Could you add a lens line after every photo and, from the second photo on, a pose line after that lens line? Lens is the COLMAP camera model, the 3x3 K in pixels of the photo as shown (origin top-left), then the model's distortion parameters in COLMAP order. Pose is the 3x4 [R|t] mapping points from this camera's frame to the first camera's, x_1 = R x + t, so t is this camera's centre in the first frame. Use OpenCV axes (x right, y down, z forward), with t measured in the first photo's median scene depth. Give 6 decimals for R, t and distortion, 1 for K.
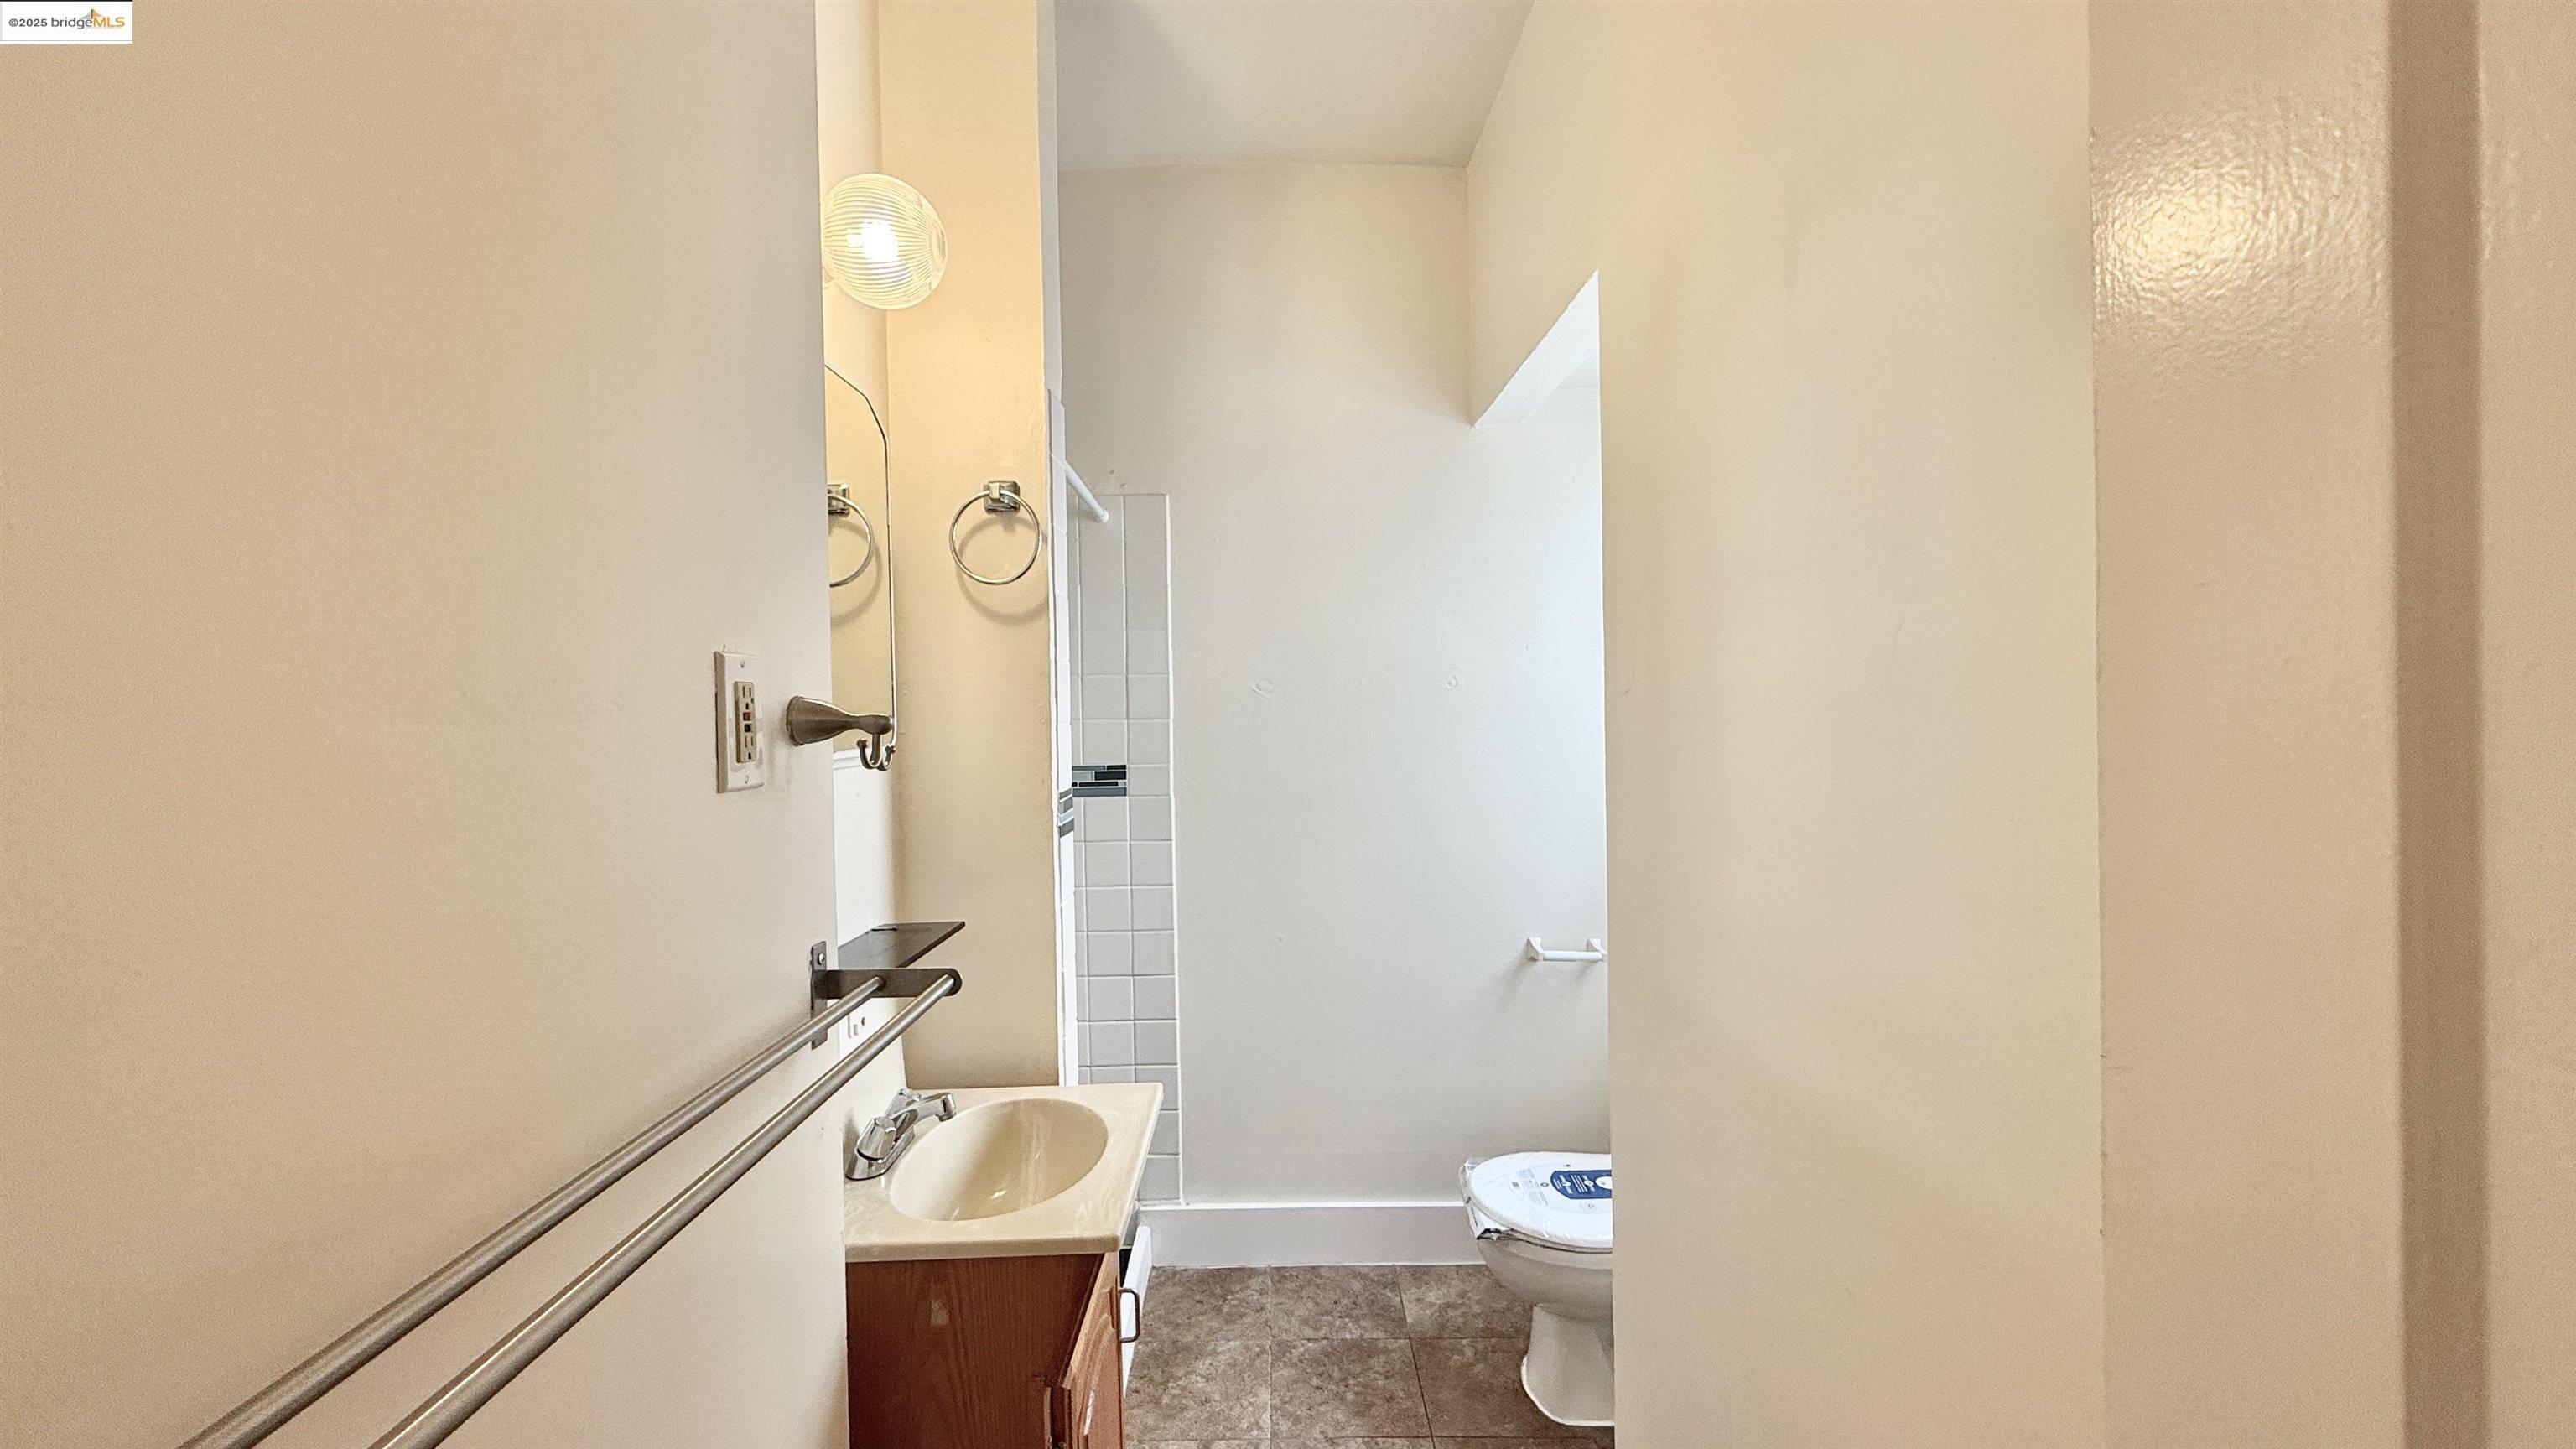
lens RADIAL K [[1030.9, 0, 1288.0], [0, 1030.9, 724.5], [0, 0, 1]] dist [0.000038, 0.001145]
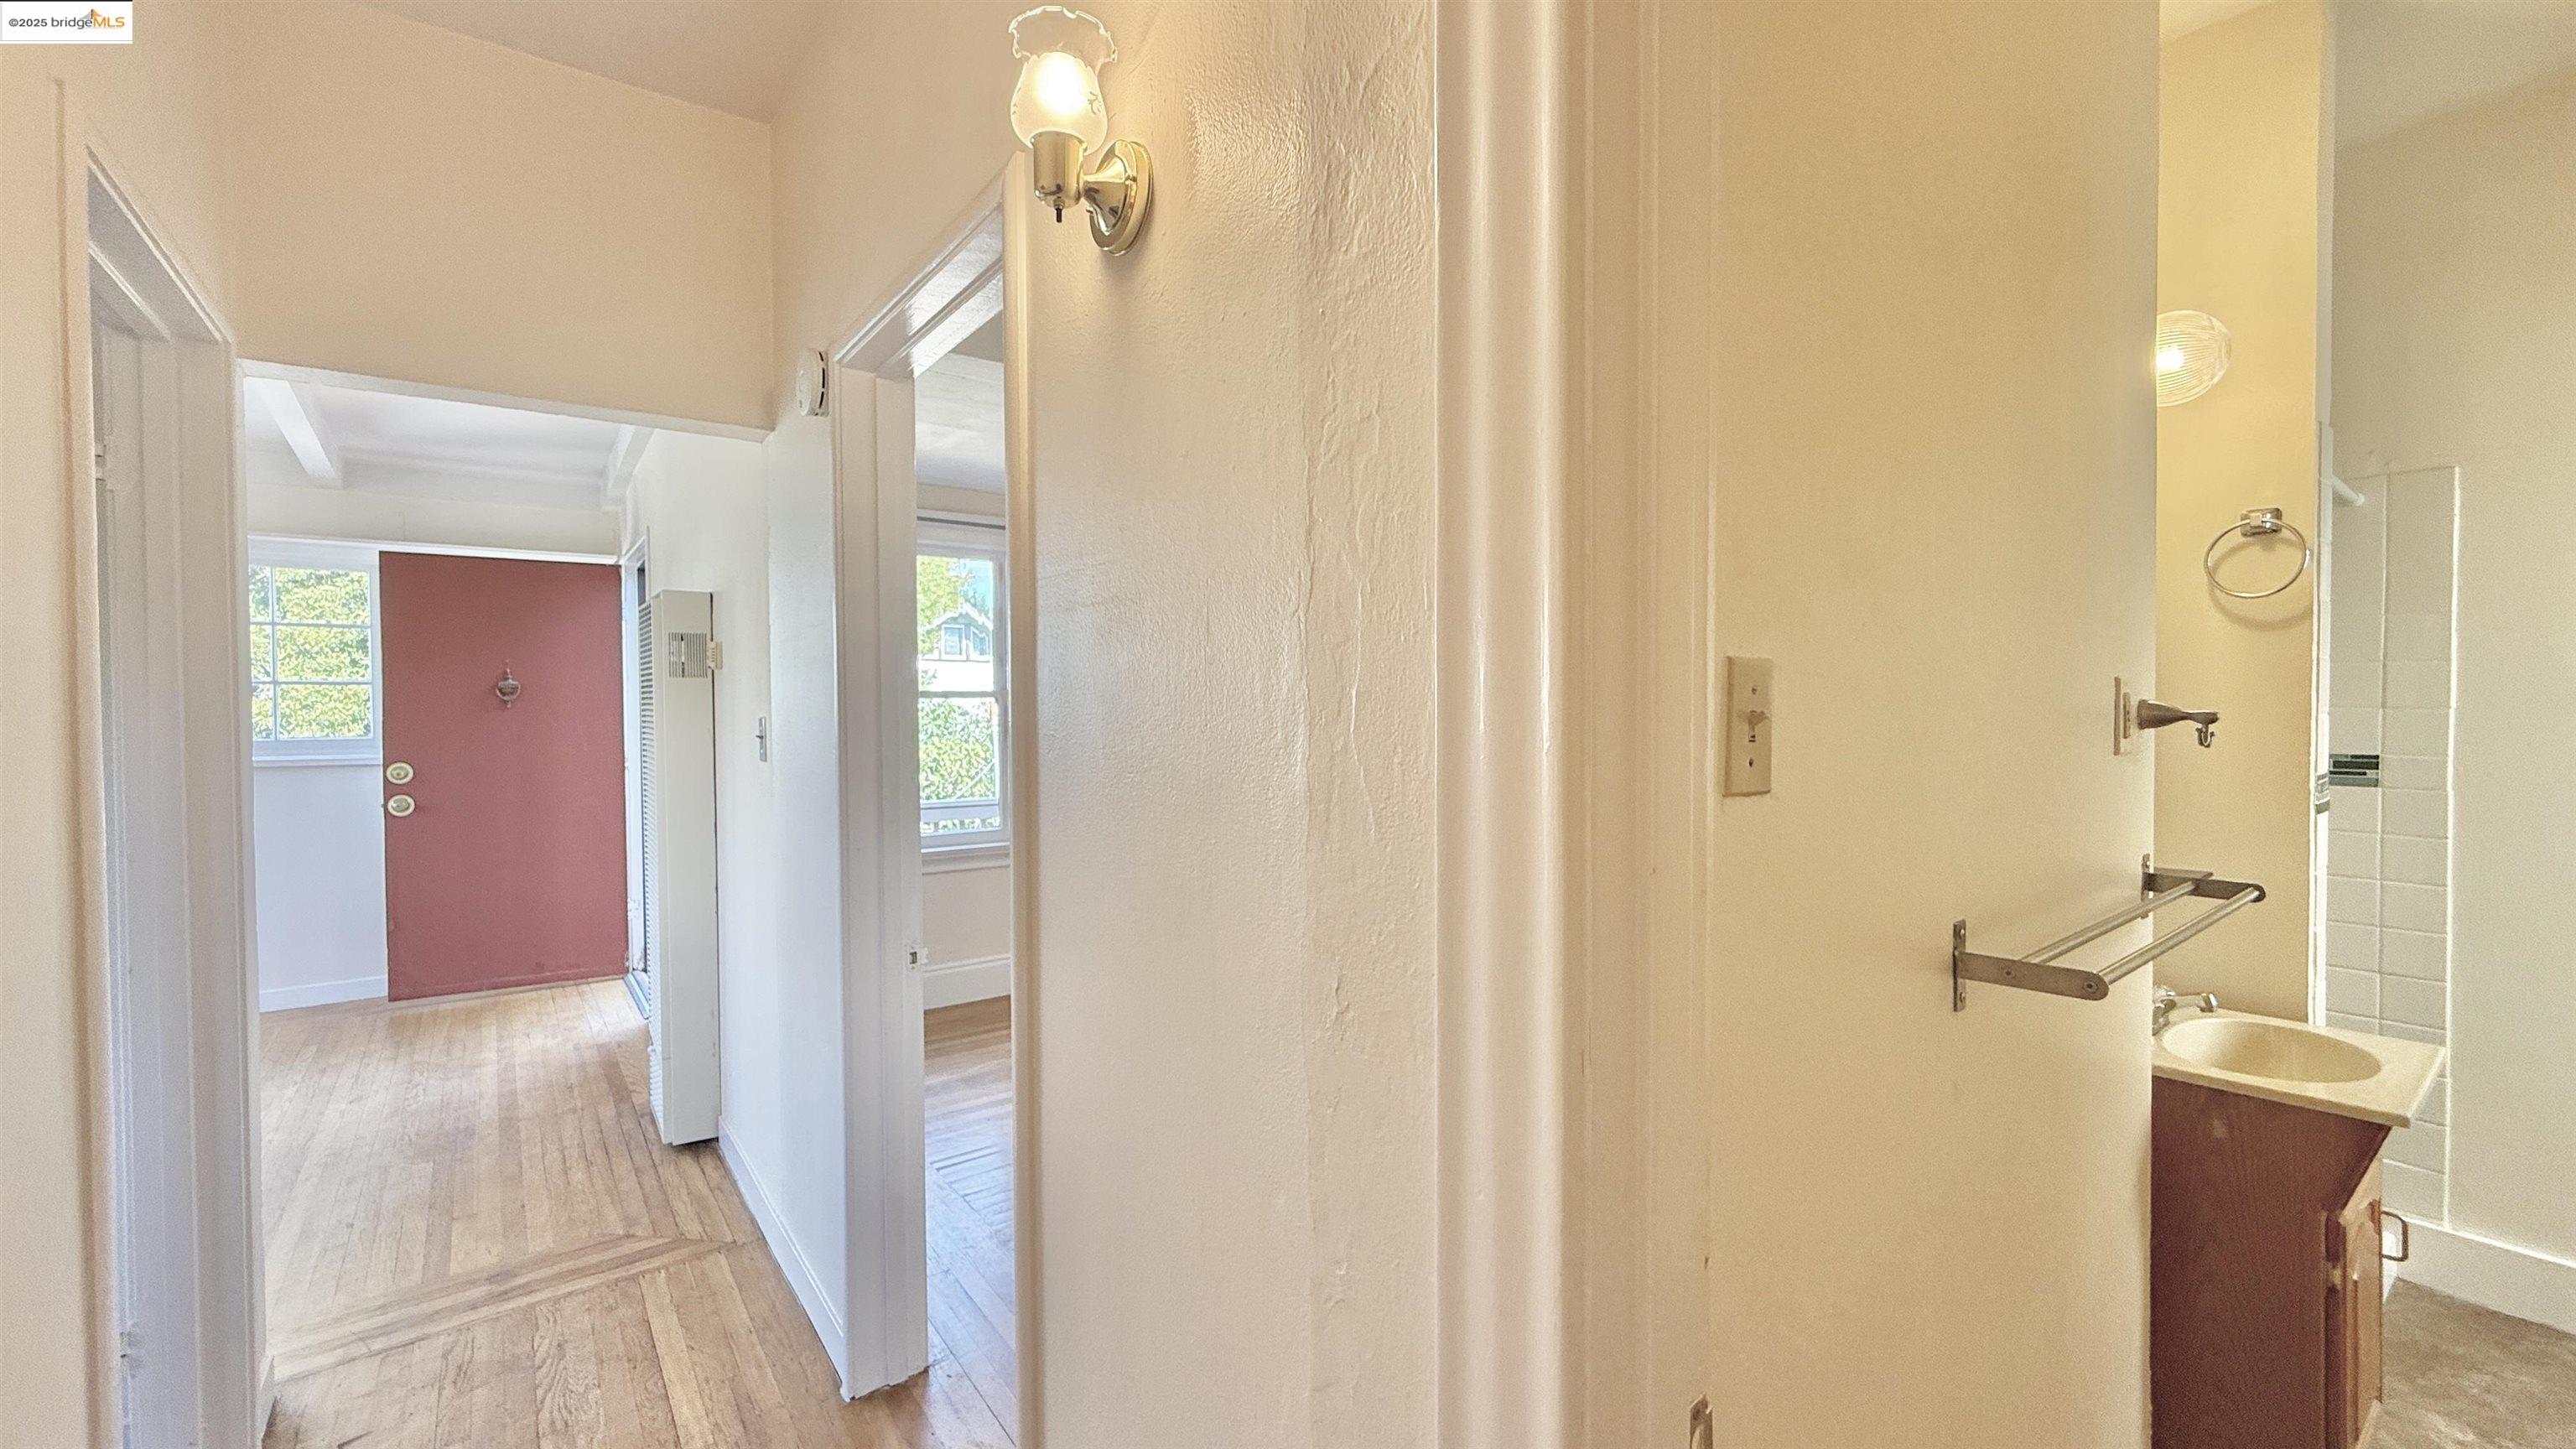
lens RADIAL K [[1030.9, 0, 1288.0], [0, 1030.9, 724.5], [0, 0, 1]] dist [0.000038, 0.001145]
pose [[0.594688, 0.031918, -0.803323, 0.016907], [-0.011003, 0.999441, 0.031565, -0.013751], [0.803881, -0.009932, 0.594707, -0.604083]]
